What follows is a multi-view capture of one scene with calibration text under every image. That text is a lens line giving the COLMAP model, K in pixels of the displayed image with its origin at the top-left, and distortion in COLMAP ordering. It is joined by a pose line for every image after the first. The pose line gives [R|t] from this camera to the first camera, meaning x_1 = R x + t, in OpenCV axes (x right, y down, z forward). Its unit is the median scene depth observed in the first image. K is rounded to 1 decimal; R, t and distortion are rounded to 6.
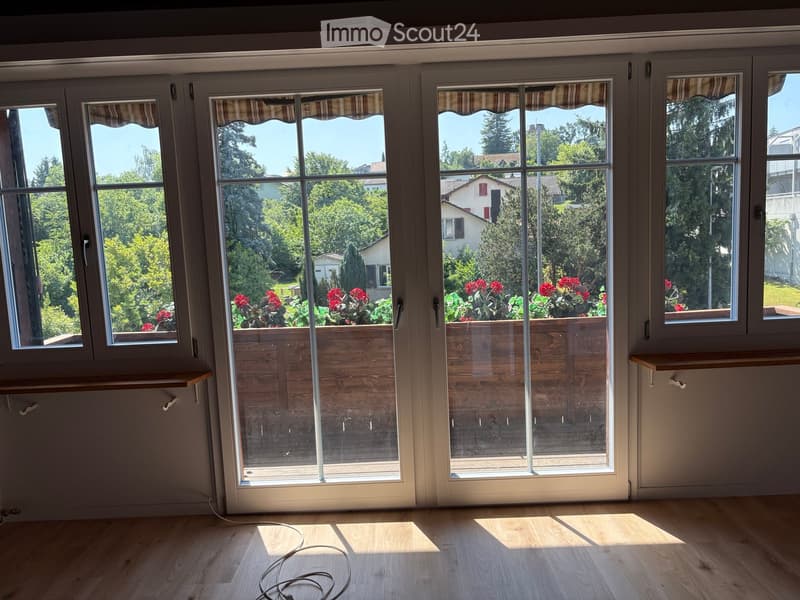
lens RADIAL K [[610.7, 0, 400.0], [0, 610.7, 300.0], [0, 0, 1]] dist [0.008436, 0.001781]
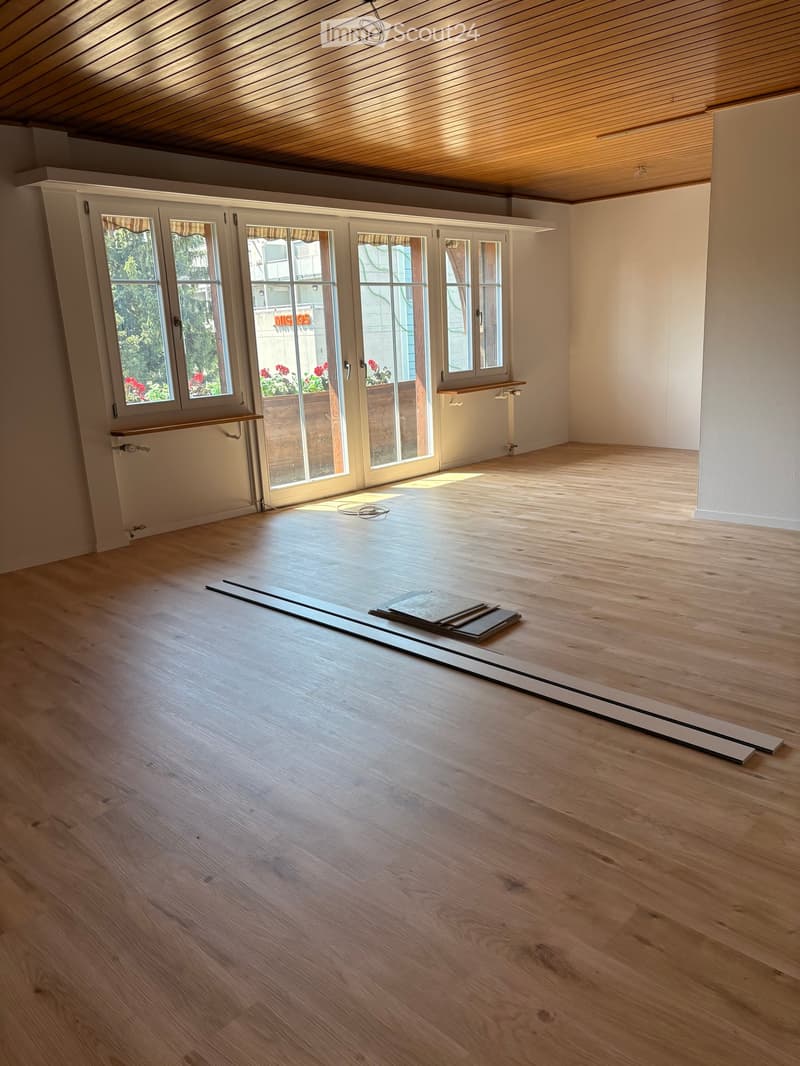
lens RADIAL K [[813.8, 0, 400.0], [0, 813.8, 533.0], [0, 0, 1]] dist [0.008436, 0.001781]
pose [[0.677838, -0.165789, 0.716275, -1.518193], [0.104816, 0.986083, 0.129047, 0.183520], [-0.727701, -0.012396, 0.685783, -0.604322]]
